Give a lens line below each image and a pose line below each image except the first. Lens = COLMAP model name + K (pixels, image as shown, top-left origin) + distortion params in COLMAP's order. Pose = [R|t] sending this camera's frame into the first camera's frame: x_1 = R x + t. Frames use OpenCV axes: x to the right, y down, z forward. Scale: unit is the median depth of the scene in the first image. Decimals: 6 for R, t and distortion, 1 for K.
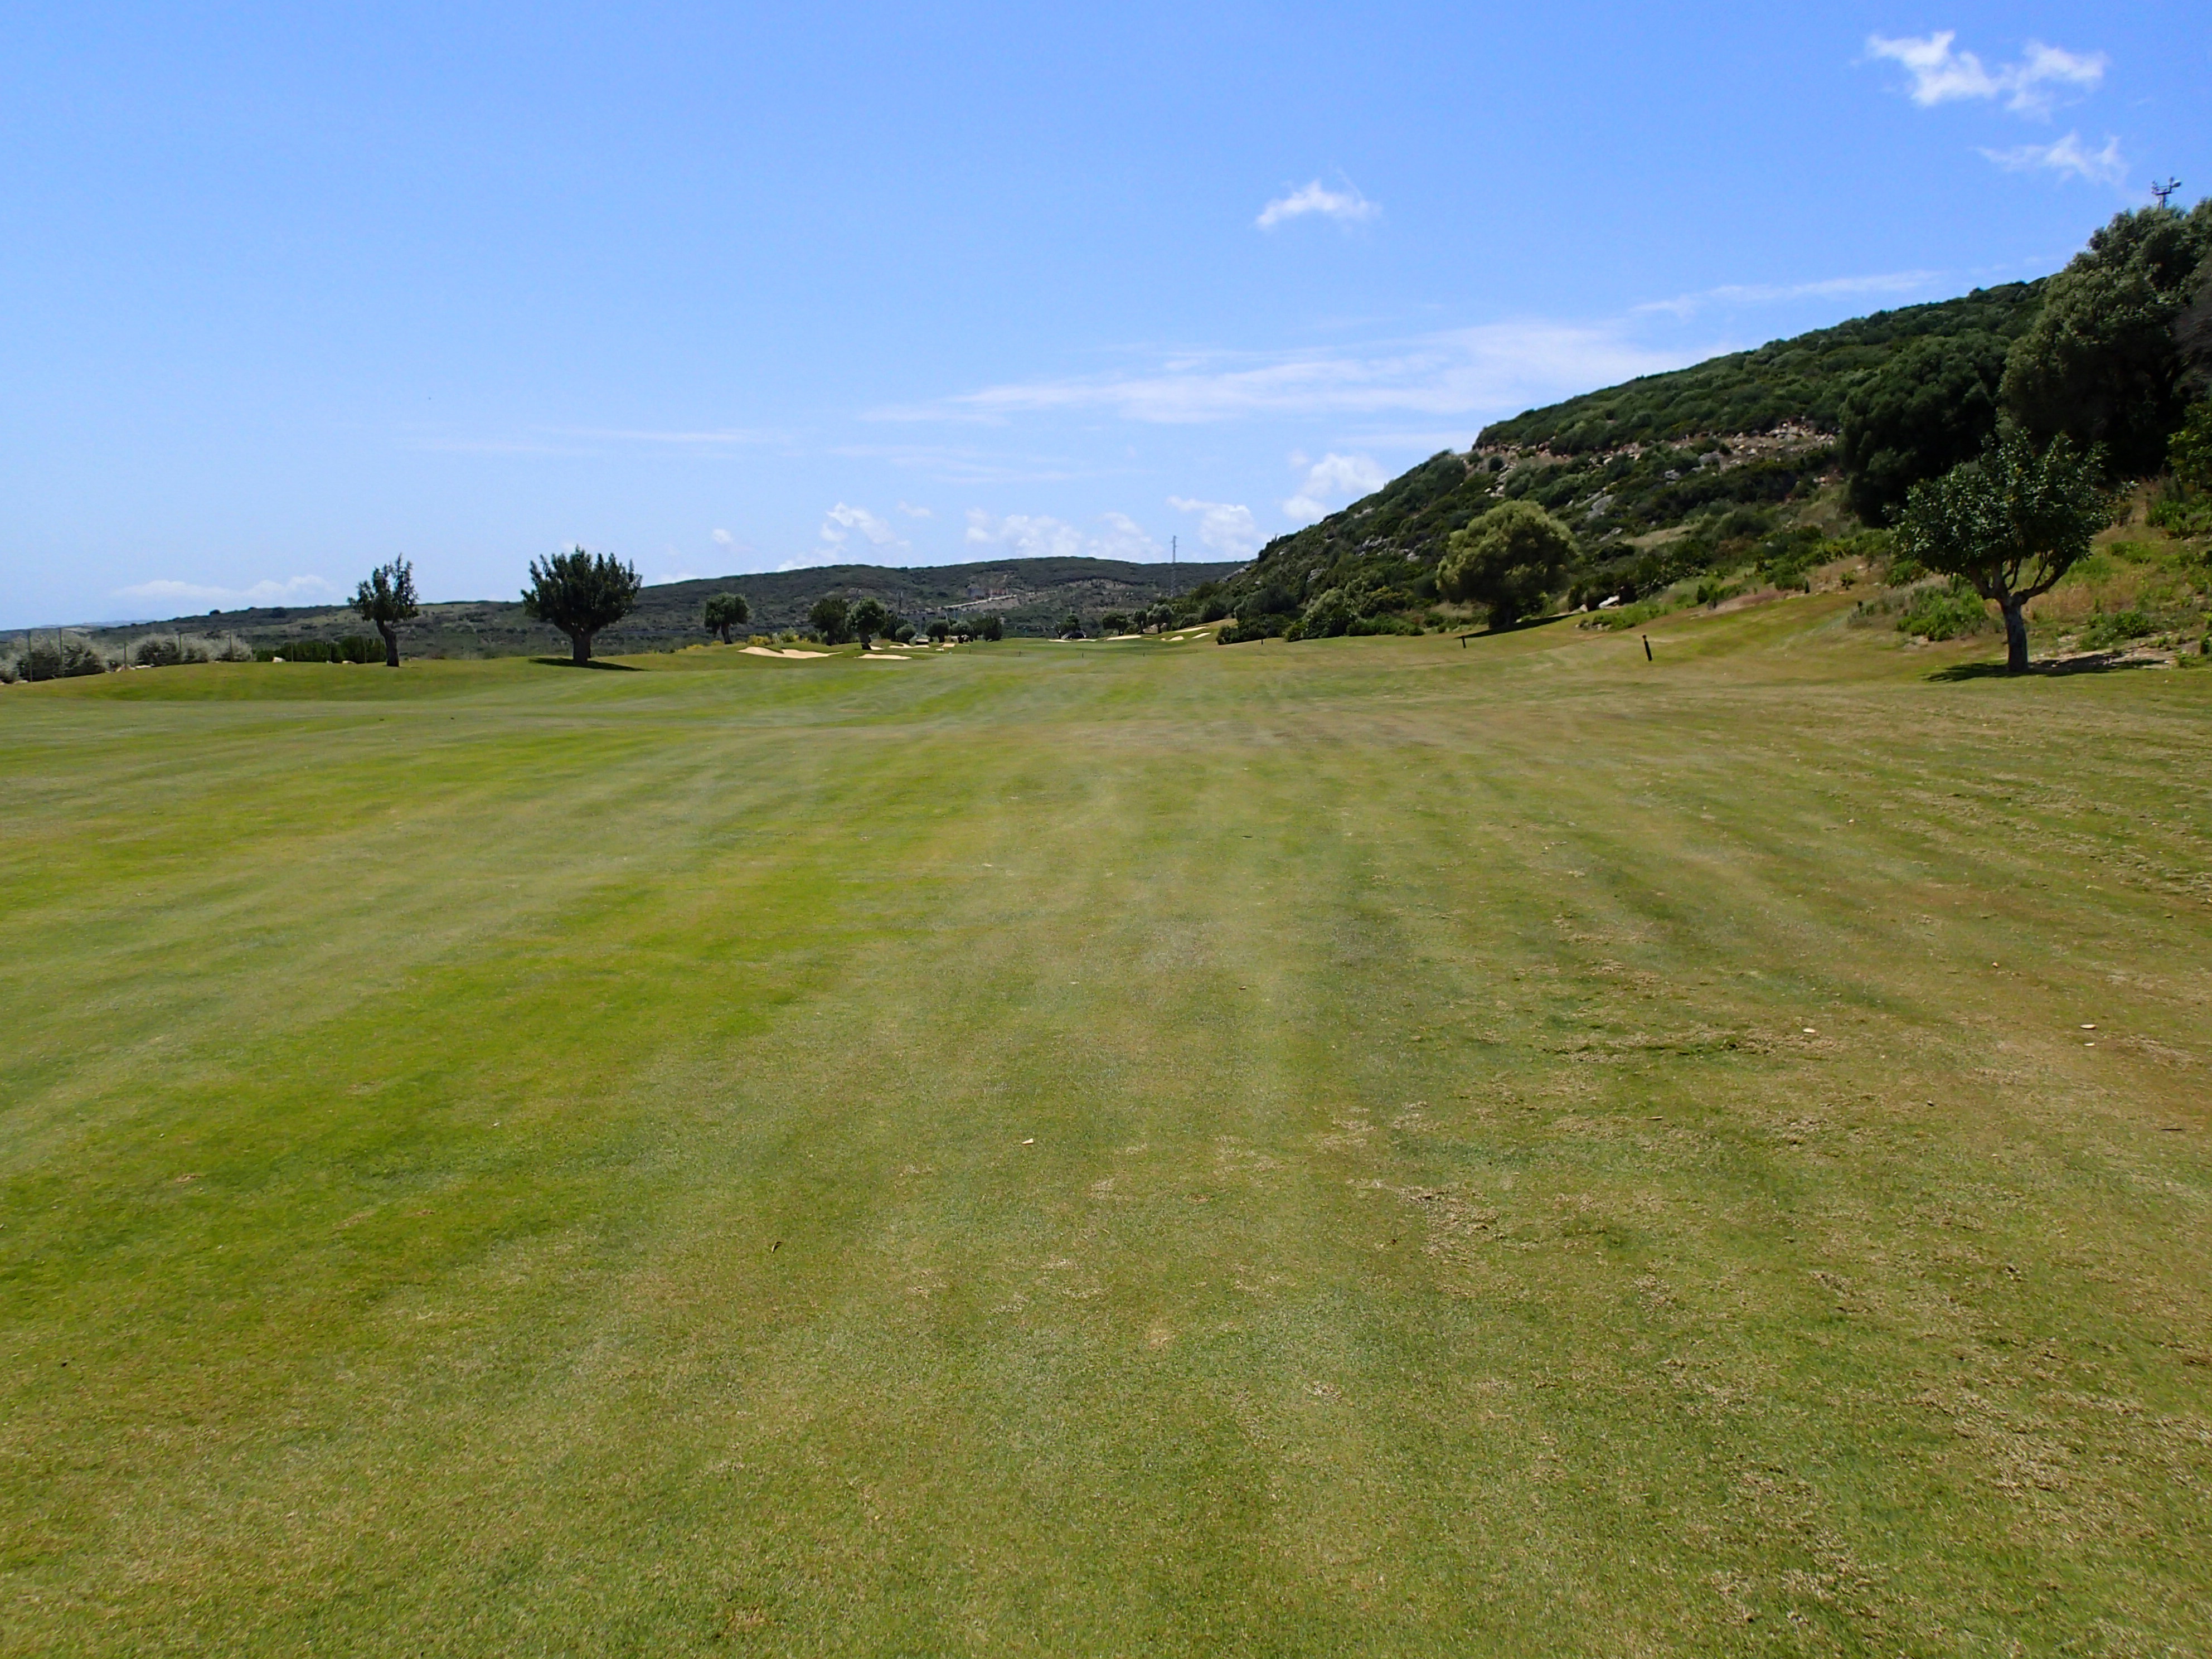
lens RADIAL K [[1609.0, 0, 1108.3], [0, 1609.0, 829.9], [0, 0, 1]] dist [-0.003223, -0.000540]
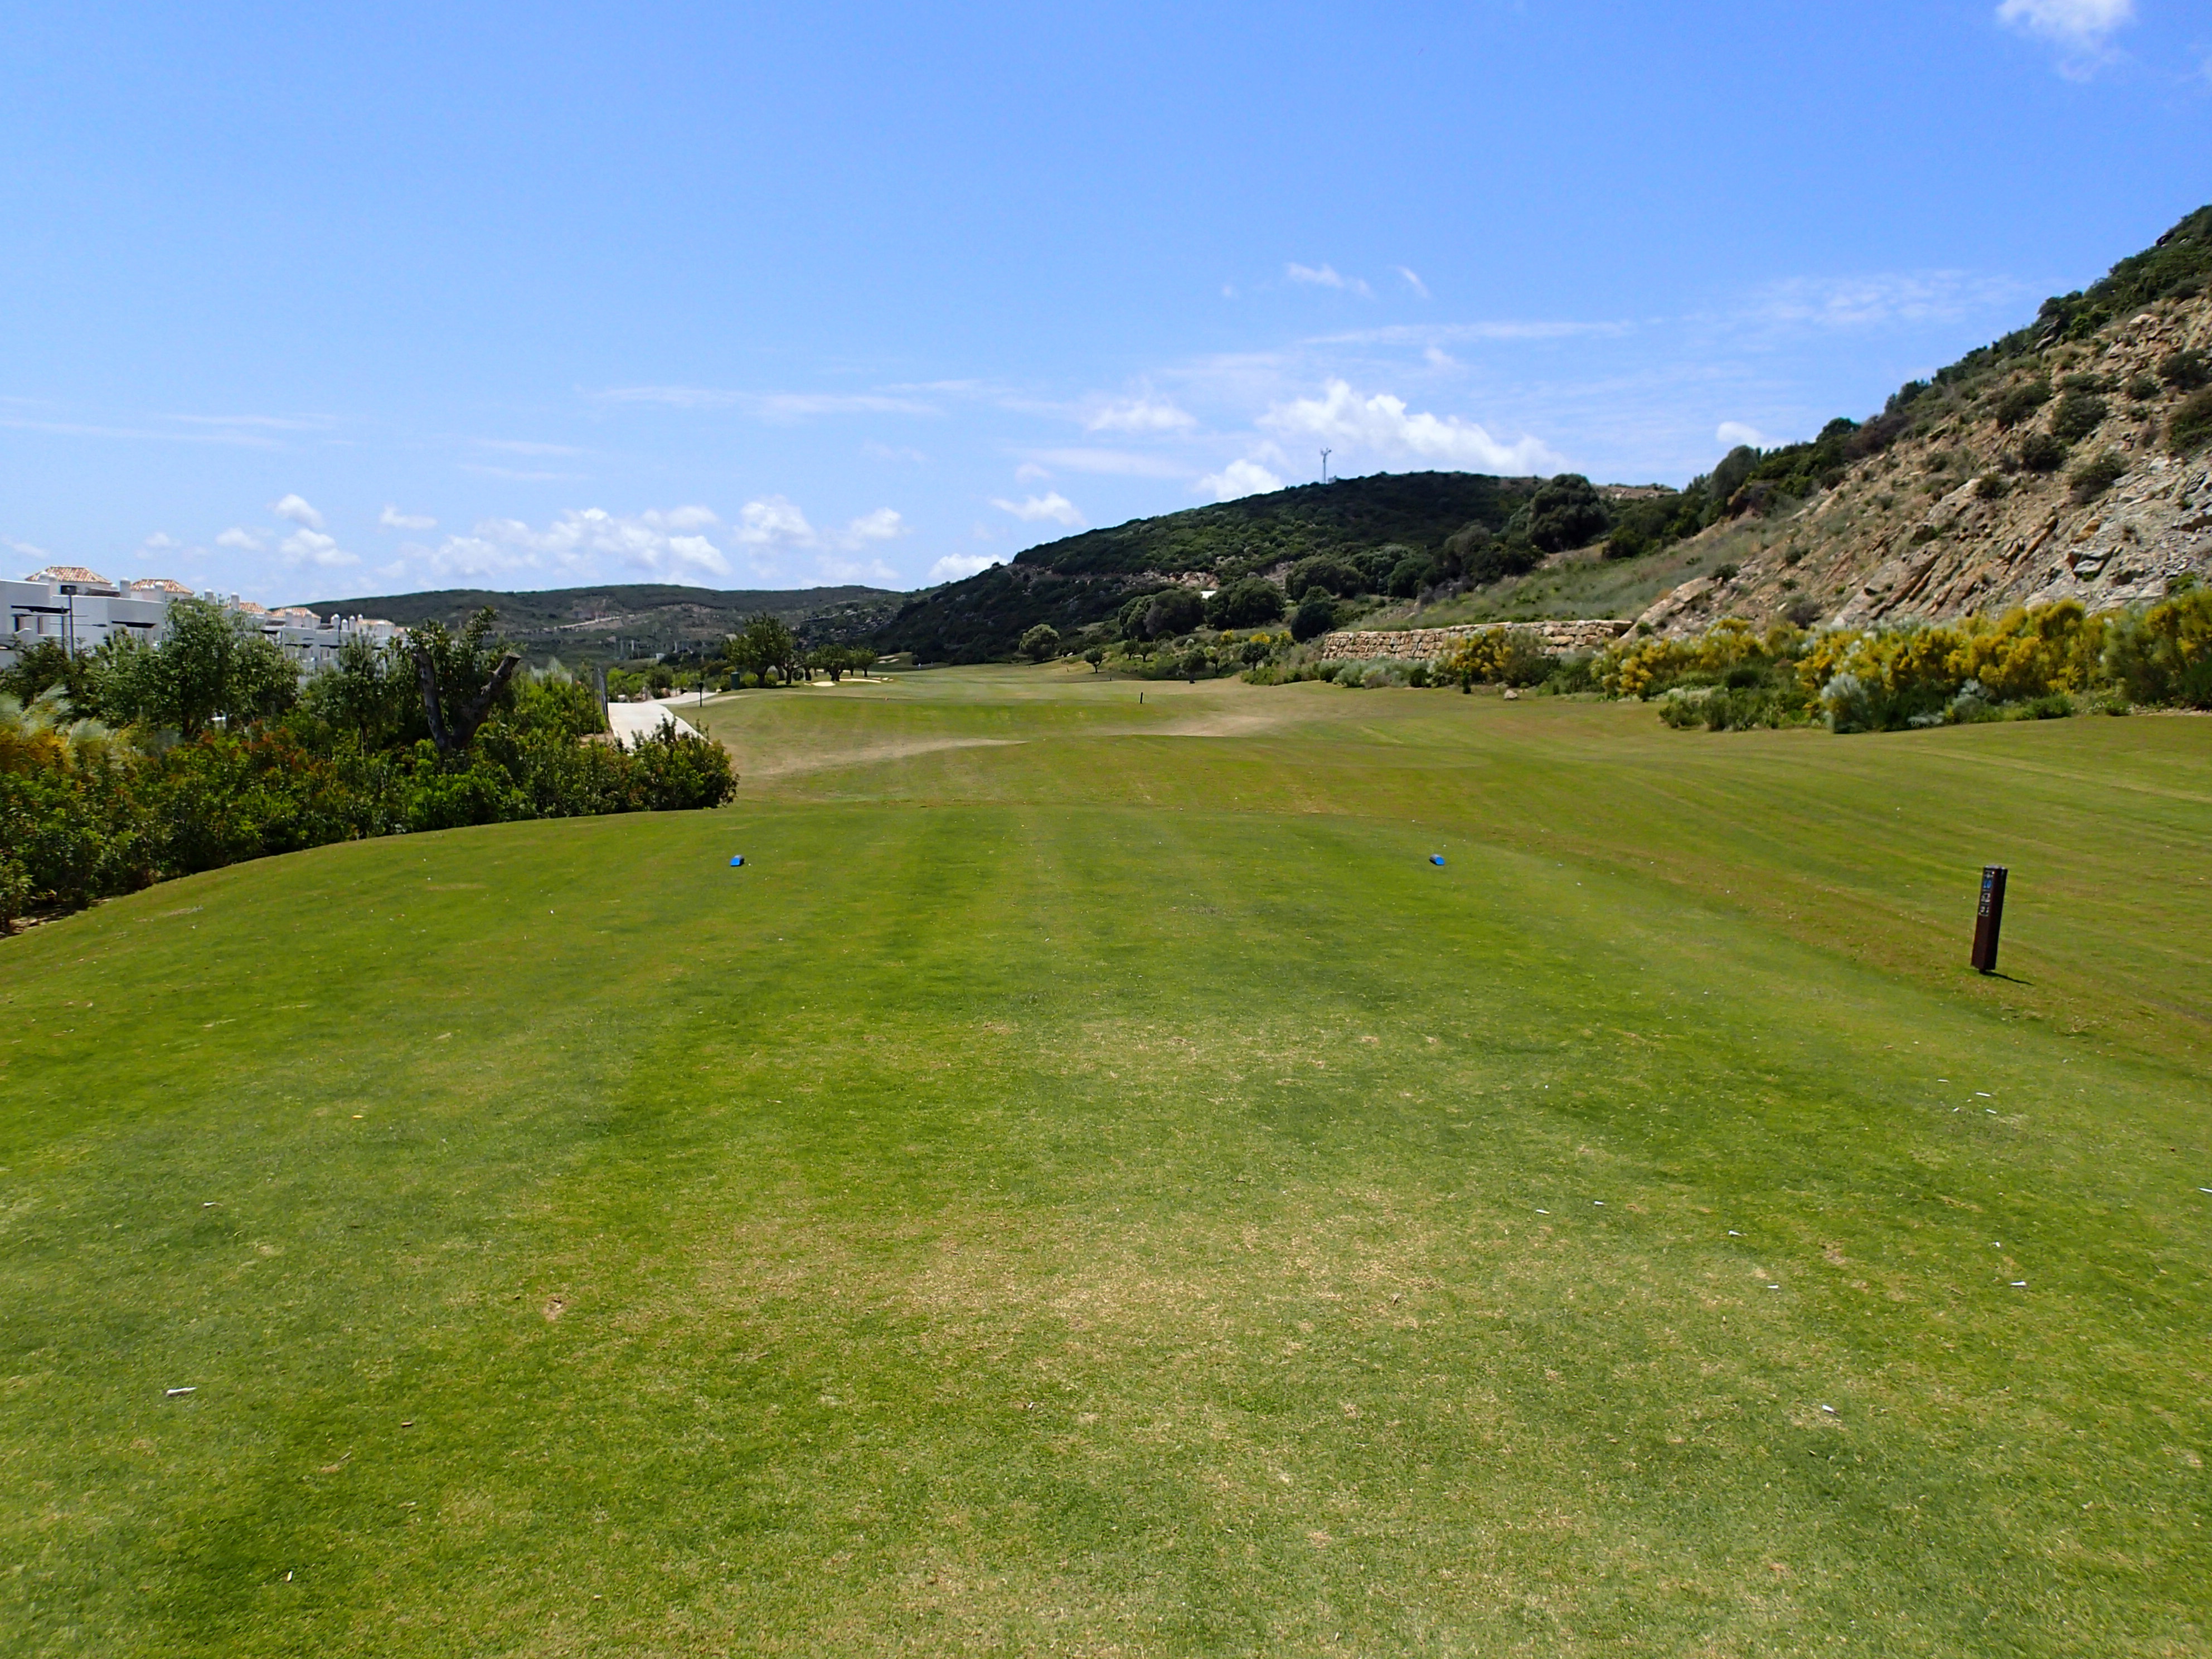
lens RADIAL K [[1609.0, 0, 1106.1], [0, 1609.0, 828.8], [0, 0, 1]] dist [-0.003223, -0.000540]
pose [[0.956172, -0.029653, 0.291302, -0.239025], [0.031892, 0.999487, -0.002942, 0.092340], [-0.291065, 0.012104, 0.956627, -0.879708]]
